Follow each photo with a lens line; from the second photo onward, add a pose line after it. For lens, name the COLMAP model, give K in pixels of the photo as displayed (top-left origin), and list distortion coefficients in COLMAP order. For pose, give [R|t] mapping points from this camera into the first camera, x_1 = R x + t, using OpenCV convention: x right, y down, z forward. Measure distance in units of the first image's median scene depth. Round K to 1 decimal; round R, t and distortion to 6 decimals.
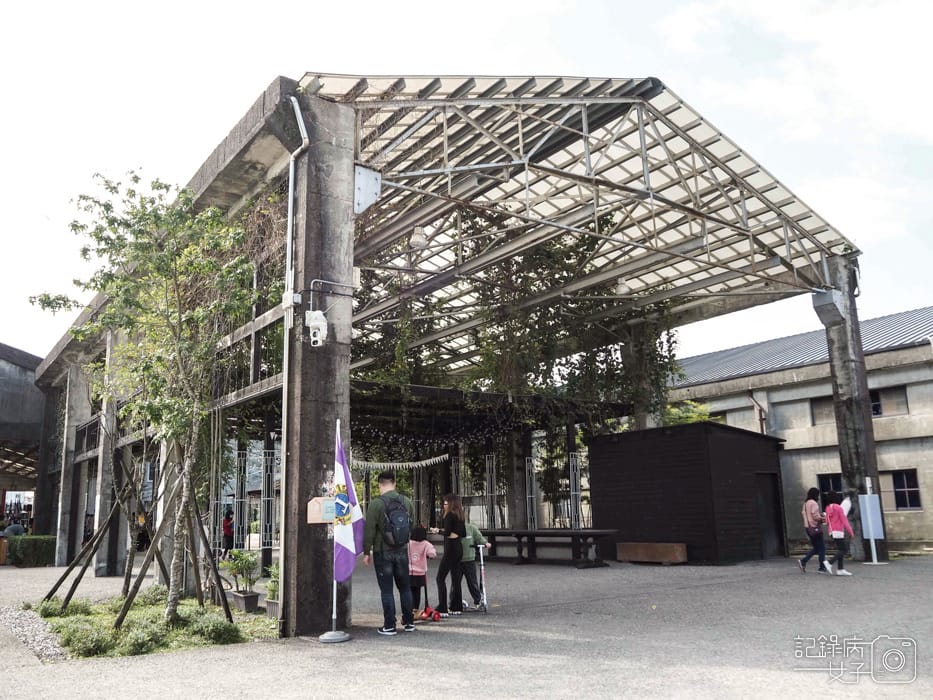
lens RADIAL K [[772.4, 0, 466.8], [0, 772.4, 352.9], [0, 0, 1]] dist [-0.006622, -0.003542]
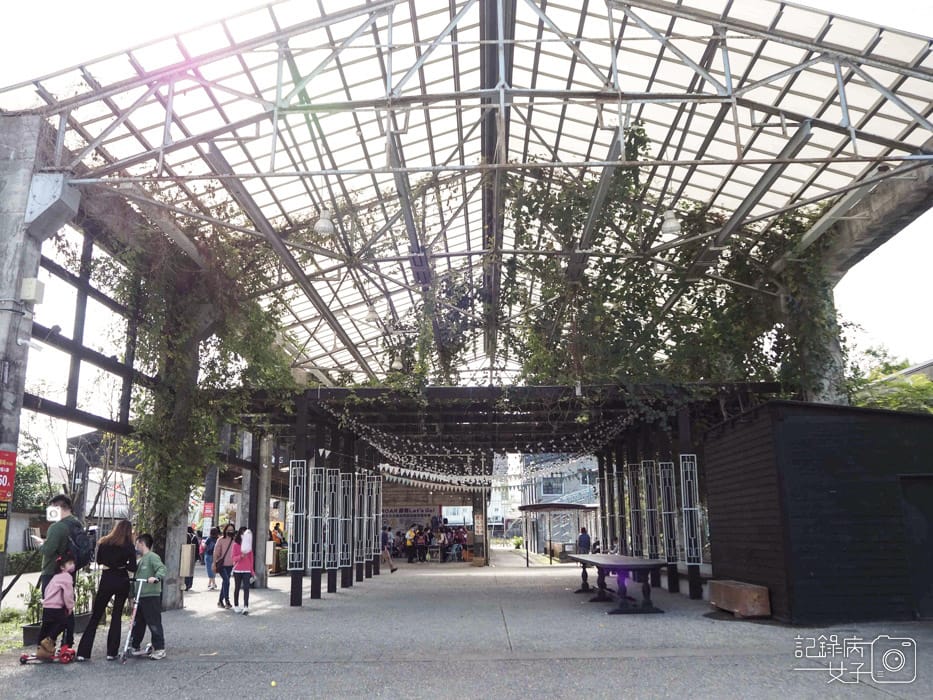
lens RADIAL K [[772.4, 0, 466.6], [0, 772.4, 349.7], [0, 0, 1]] dist [-0.006622, -0.003542]
pose [[0.793955, -0.123442, -0.595313, 0.627447], [0.113494, 0.992051, -0.054344, 0.067068], [0.597289, -0.024418, 0.801654, 0.415794]]
